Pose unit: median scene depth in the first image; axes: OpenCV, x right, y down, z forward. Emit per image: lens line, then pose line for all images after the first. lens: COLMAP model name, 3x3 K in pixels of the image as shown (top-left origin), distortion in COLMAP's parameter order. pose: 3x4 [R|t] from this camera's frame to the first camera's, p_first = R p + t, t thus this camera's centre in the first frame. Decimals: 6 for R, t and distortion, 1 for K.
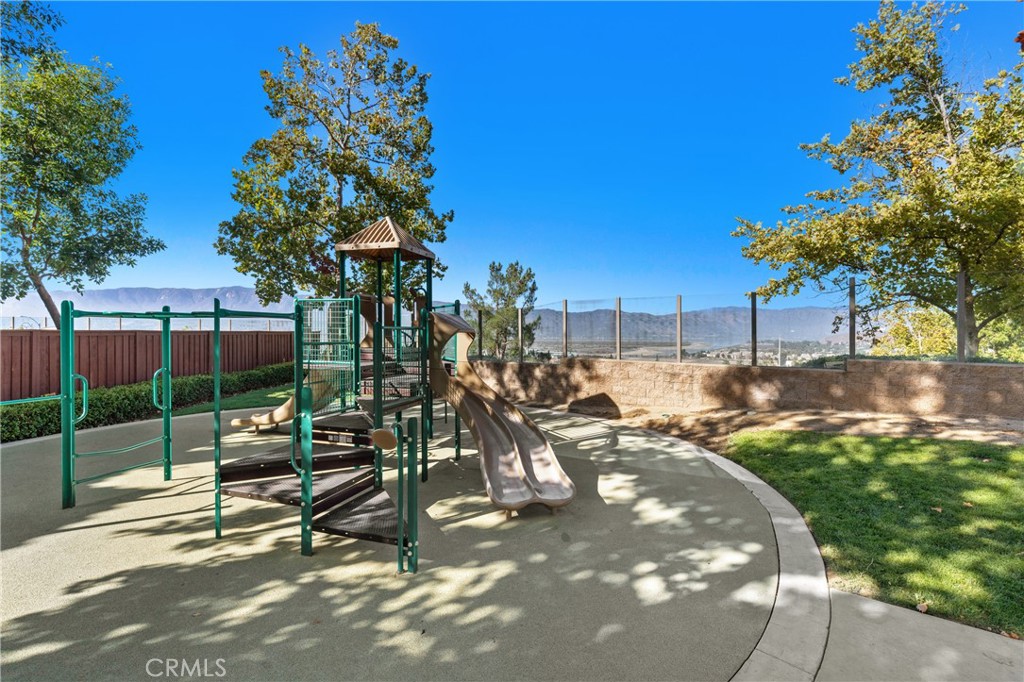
lens RADIAL K [[435.6, 0, 532.0], [0, 435.6, 326.6], [0, 0, 1]] dist [-0.011285, 0.000271]
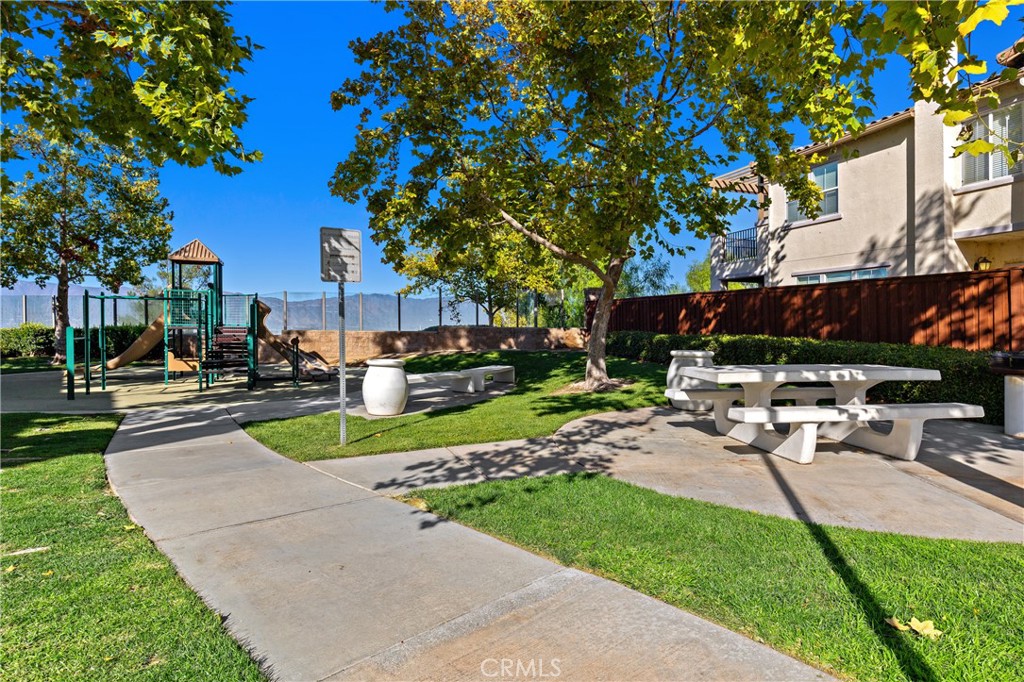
lens RADIAL K [[533.1, 0, 519.6], [0, 533.1, 344.2], [0, 0, 1]] dist [-0.002297, -0.004019]
pose [[0.768501, -0.023958, 0.639400, -0.585762], [-0.010595, 0.998685, 0.050155, 0.025109], [-0.639761, -0.045318, 0.767236, -1.150387]]
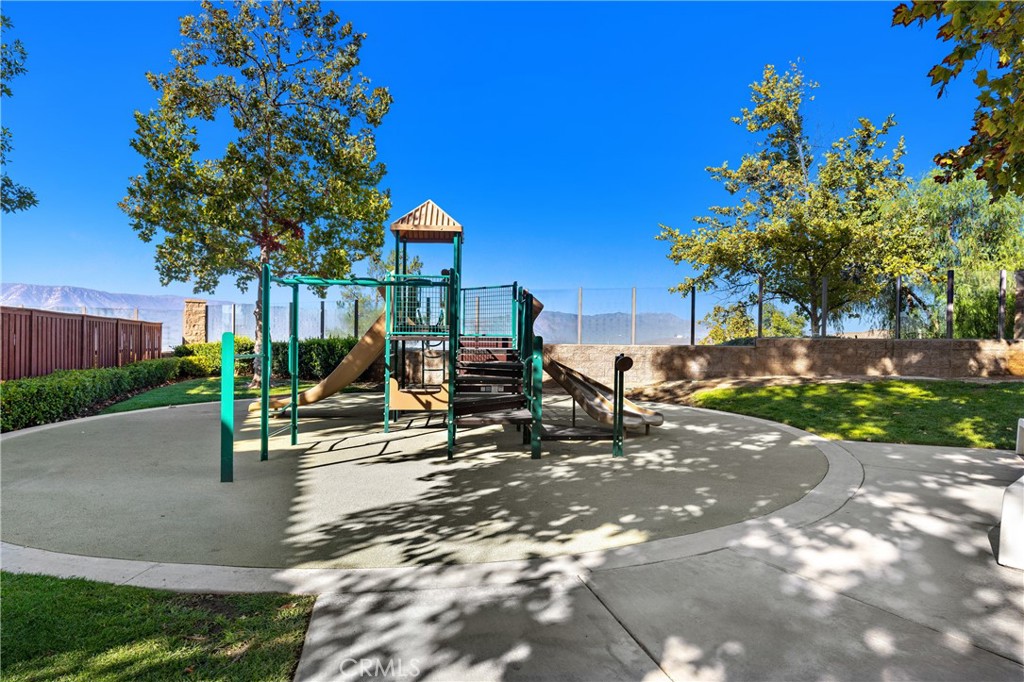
lens RADIAL K [[533.1, 0, 515.0], [0, 533.1, 346.0], [0, 0, 1]] dist [-0.002297, -0.004019]
pose [[0.928105, -0.005573, 0.372277, -0.526125], [-0.003547, 0.999710, 0.023810, 0.056102], [-0.372302, -0.023419, 0.927816, -0.238117]]
